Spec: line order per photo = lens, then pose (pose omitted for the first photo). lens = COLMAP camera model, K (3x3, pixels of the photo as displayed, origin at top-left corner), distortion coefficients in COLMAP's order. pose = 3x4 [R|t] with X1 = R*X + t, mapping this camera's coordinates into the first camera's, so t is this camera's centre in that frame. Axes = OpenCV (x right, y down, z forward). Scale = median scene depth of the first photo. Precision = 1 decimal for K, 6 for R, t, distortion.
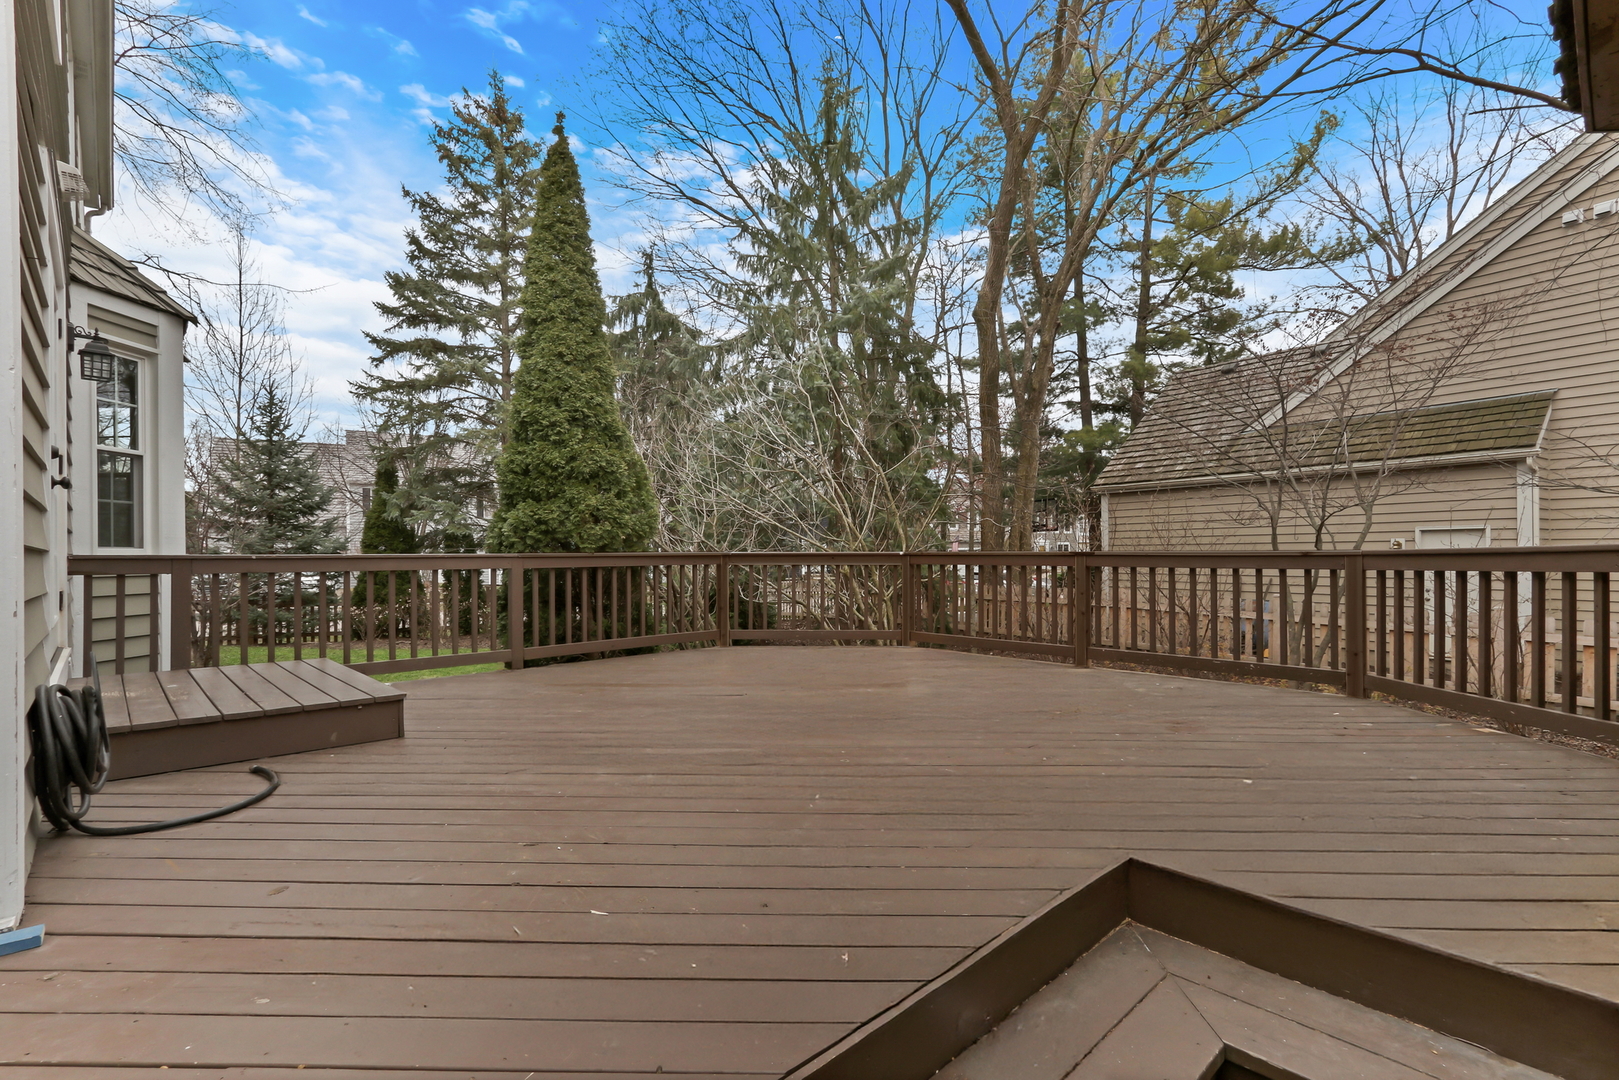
lens RADIAL K [[759.9, 0, 815.0], [0, 759.9, 543.6], [0, 0, 1]] dist [-0.000232, -0.001349]
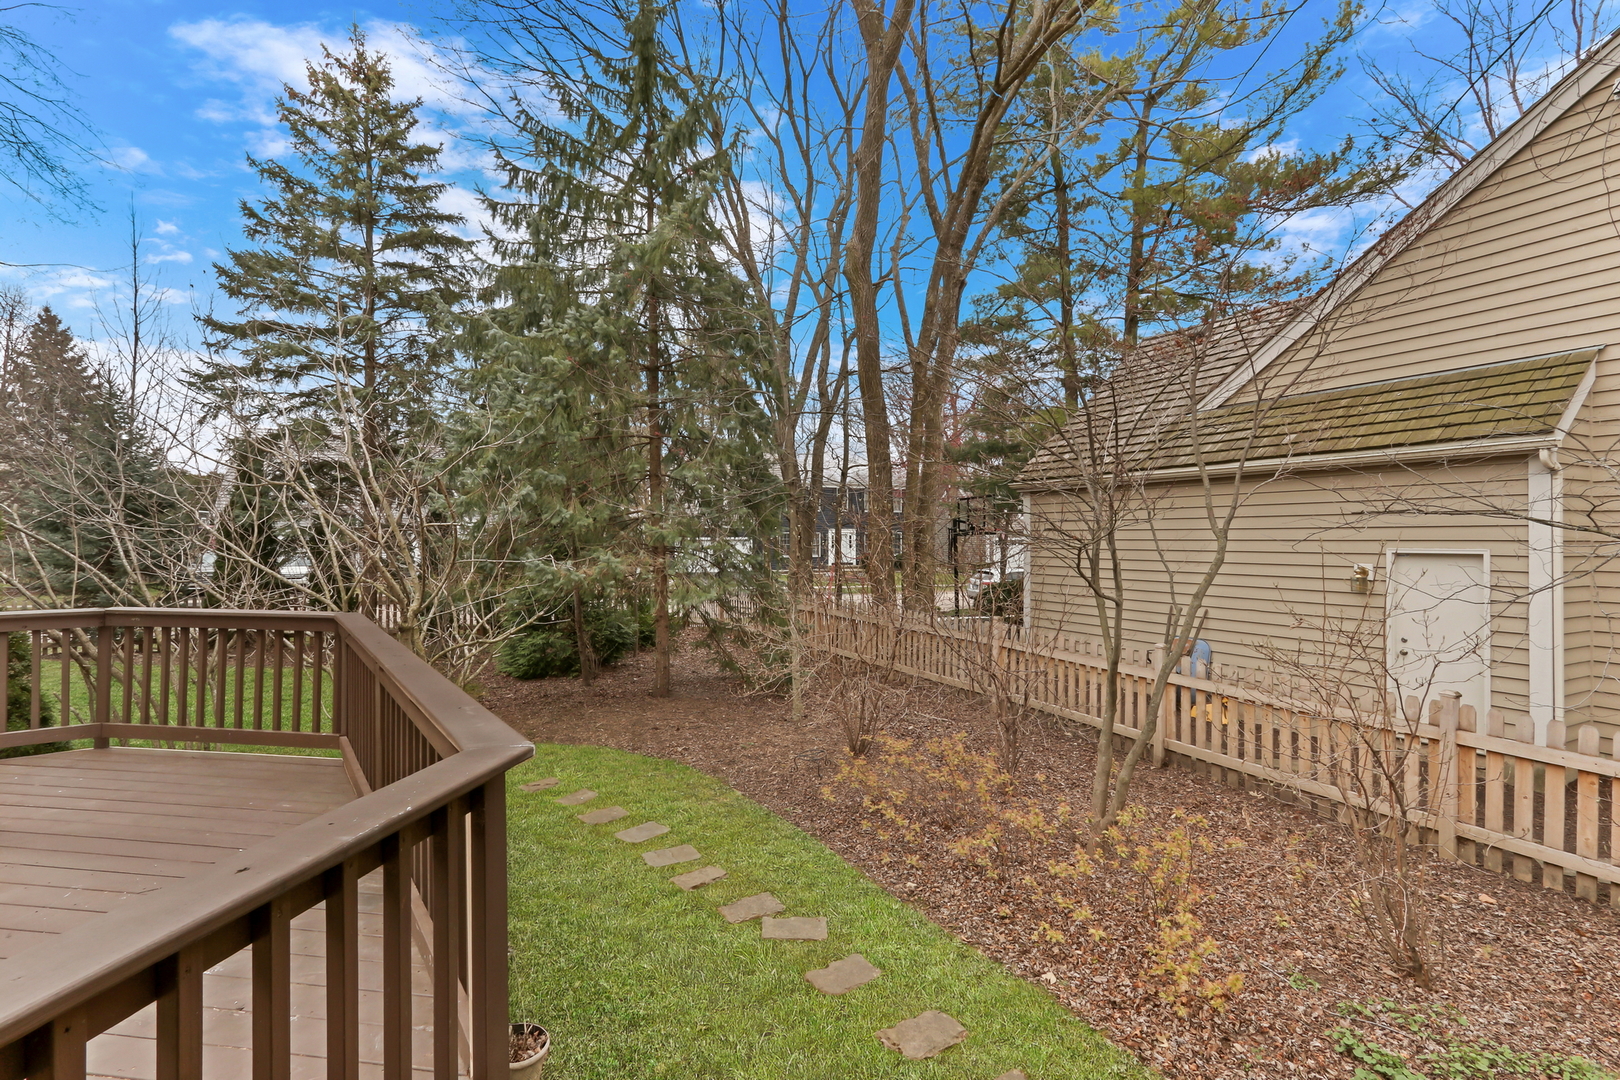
lens RADIAL K [[760.3, 0, 803.8], [0, 760.3, 541.5], [0, 0, 1]] dist [-0.000232, -0.001349]
pose [[0.991103, 0.013091, -0.132453, 0.353944], [-0.011151, 0.999819, 0.015384, -0.032984], [0.132631, -0.013770, 0.991070, 0.234941]]
